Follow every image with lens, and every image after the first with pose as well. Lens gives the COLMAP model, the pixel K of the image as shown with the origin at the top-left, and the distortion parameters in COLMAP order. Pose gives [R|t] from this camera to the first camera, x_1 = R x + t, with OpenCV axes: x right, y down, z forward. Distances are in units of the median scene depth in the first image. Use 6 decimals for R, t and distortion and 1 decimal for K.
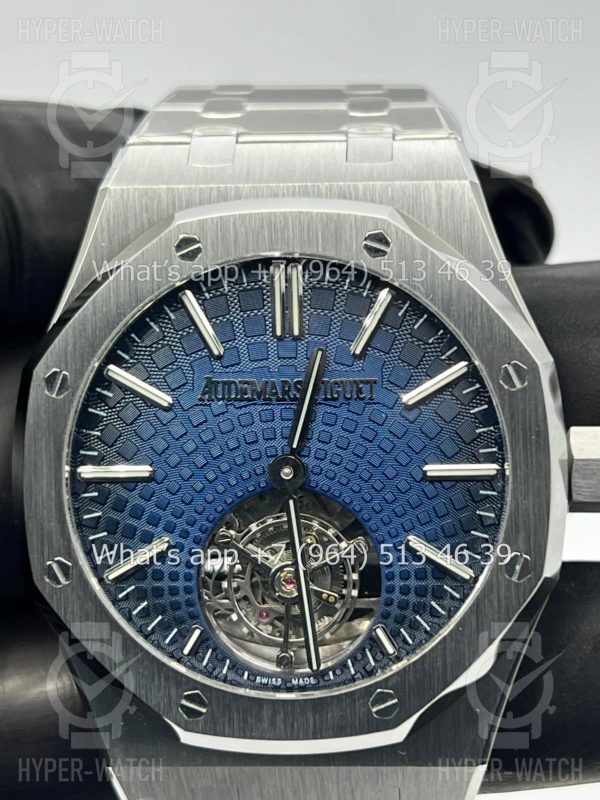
lens RADIAL K [[1869.0, 0, 297.6], [0, 1869.0, 400.7], [0, 0, 1]] dist [0.187606, 0.000000]
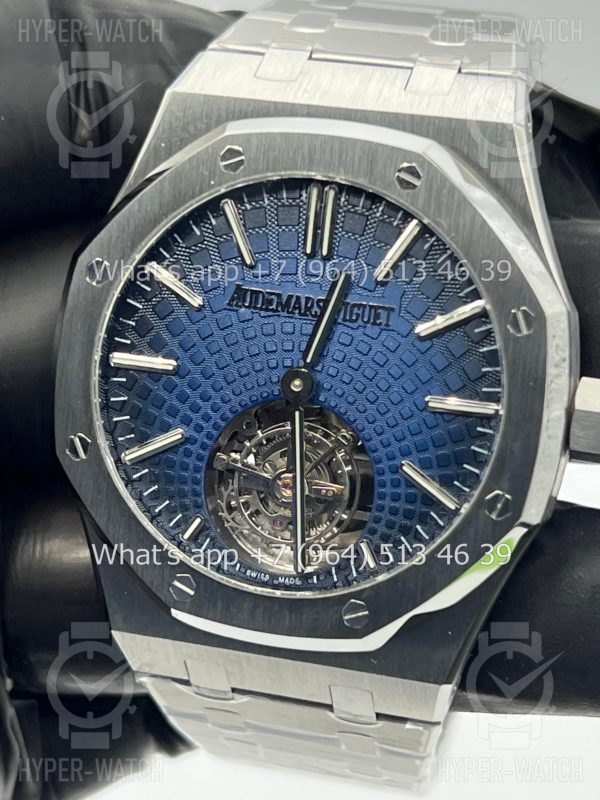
lens RADIAL K [[1869.0, 0, 300.5], [0, 1869.0, 412.5], [0, 0, 1]] dist [0.187606, 0.000000]
pose [[0.975852, 0.138921, -0.168564, 0.174147], [-0.124371, 0.987768, 0.094052, -0.044833], [0.179568, -0.070816, 0.981193, -0.031118]]
